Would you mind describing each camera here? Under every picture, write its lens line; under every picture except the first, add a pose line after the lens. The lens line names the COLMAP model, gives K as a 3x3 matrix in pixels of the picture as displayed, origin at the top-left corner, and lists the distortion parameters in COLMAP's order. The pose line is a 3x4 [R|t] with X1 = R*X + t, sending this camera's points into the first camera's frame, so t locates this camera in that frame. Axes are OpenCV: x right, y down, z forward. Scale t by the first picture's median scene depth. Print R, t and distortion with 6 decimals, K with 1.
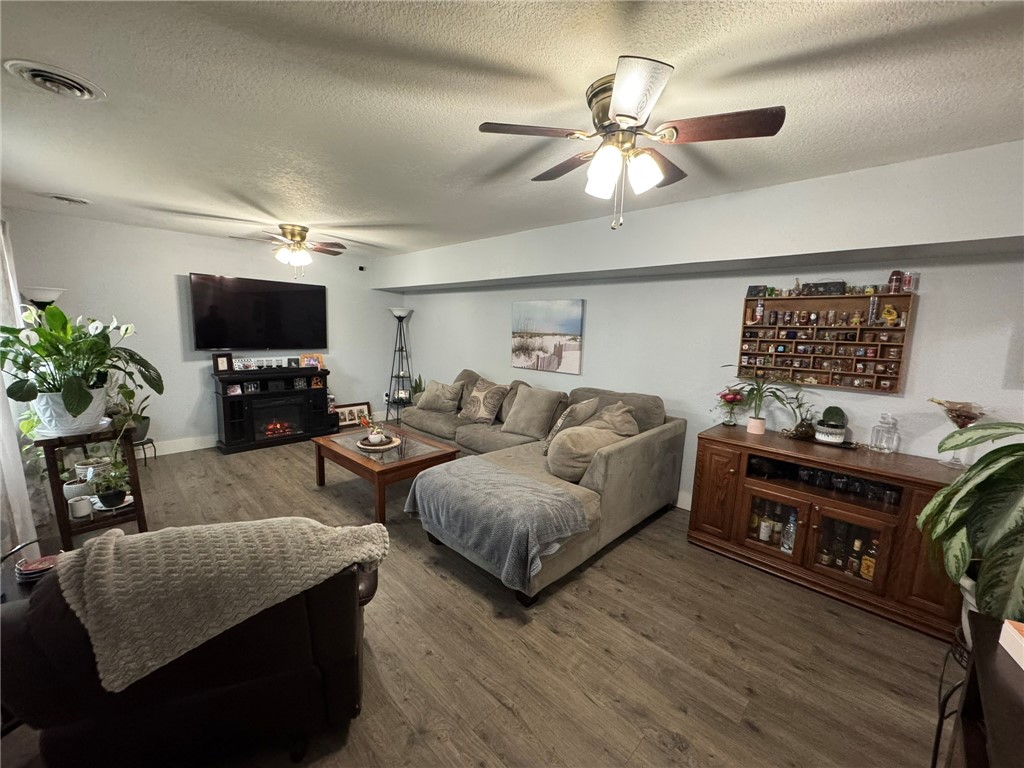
lens RADIAL K [[410.1, 0, 511.9], [0, 410.1, 384.7], [0, 0, 1]] dist [0.000363, -0.000210]
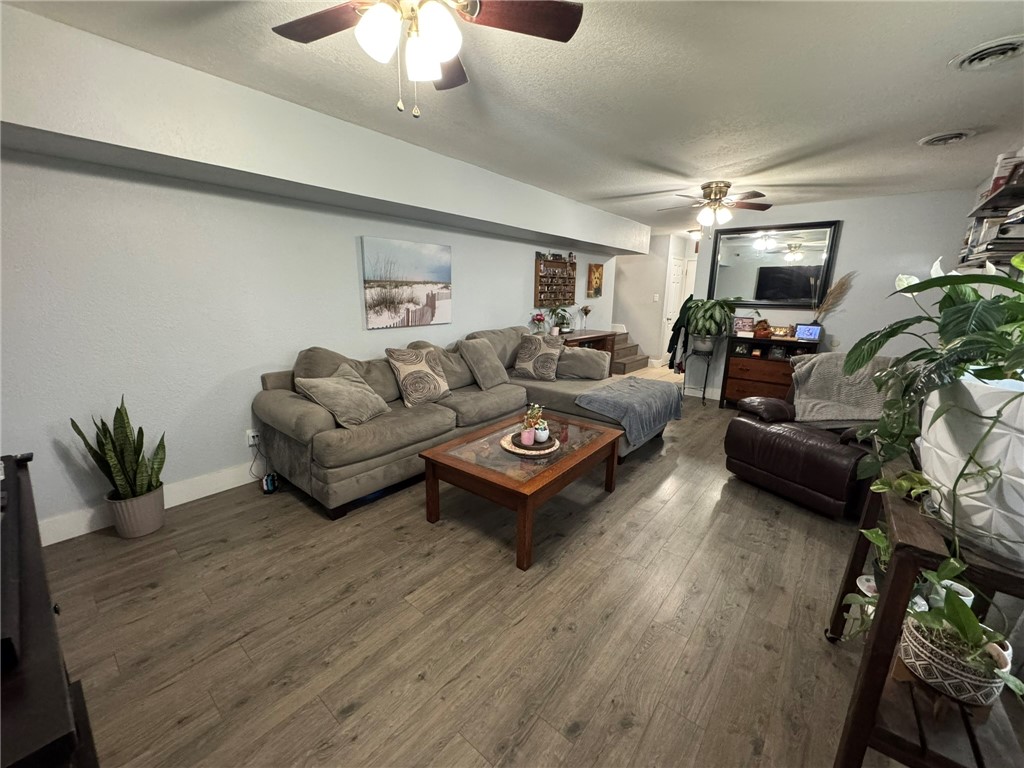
lens RADIAL K [[410.1, 0, 507.5], [0, 410.1, 386.4], [0, 0, 1]] dist [0.000363, -0.000210]
pose [[-0.086501, -0.259187, 0.961946, -0.797533], [0.123216, 0.955368, 0.268495, -0.119888], [-0.988603, 0.141752, -0.050704, 0.868217]]
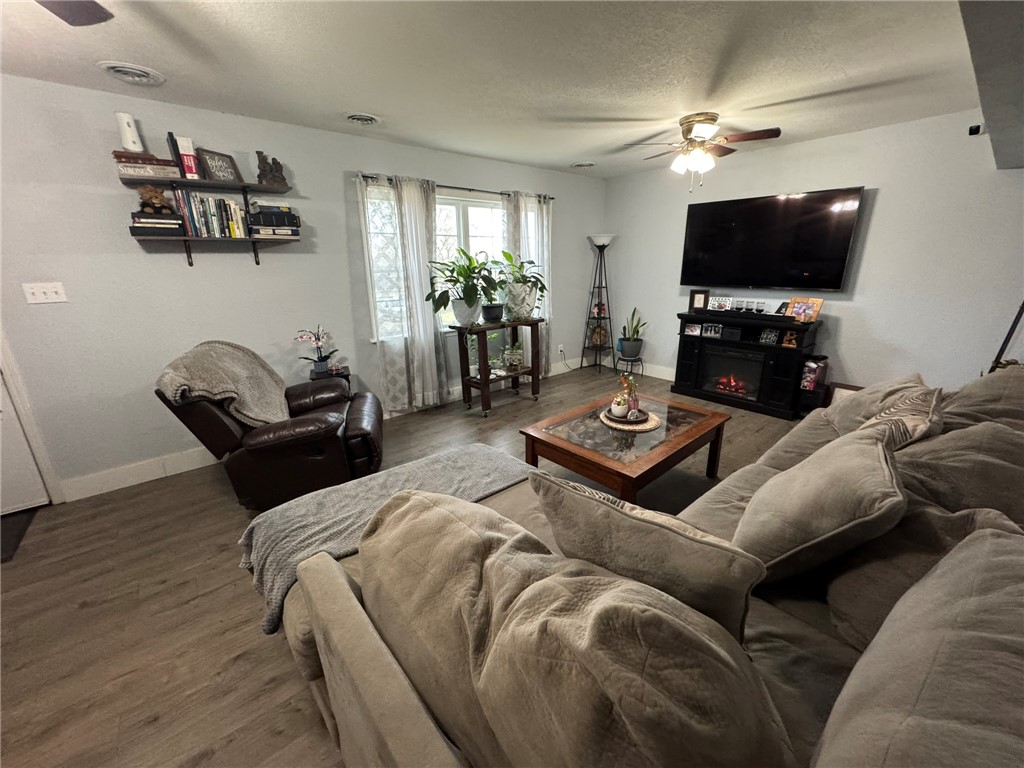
lens RADIAL K [[410.1, 0, 515.3], [0, 410.1, 389.2], [0, 0, 1]] dist [0.000363, -0.000210]
pose [[-0.080853, 0.268930, -0.959760, 0.306388], [-0.131152, 0.951670, 0.277712, -0.067832], [0.988060, 0.148328, -0.041675, 0.680714]]
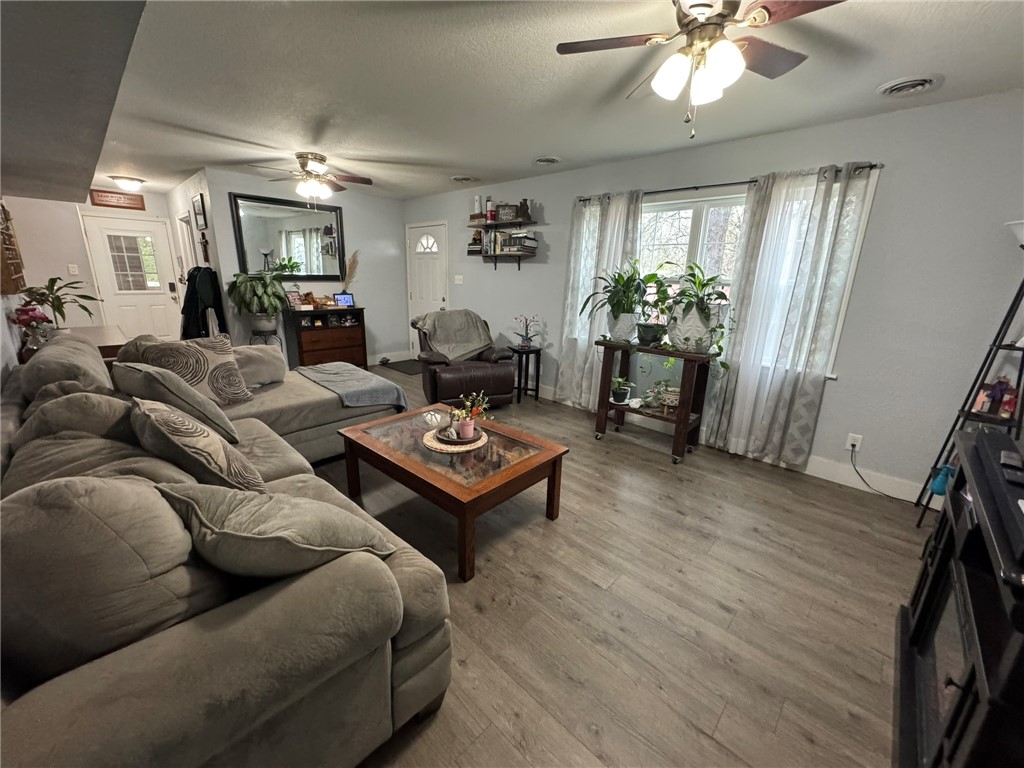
lens RADIAL K [[410.1, 0, 505.4], [0, 410.1, 381.1], [0, 0, 1]] dist [0.000363, -0.000210]
pose [[-0.998606, -0.048223, -0.021446, -0.313189], [-0.052775, 0.915904, 0.397913, -0.177412], [0.000454, 0.398490, -0.917172, 1.291319]]
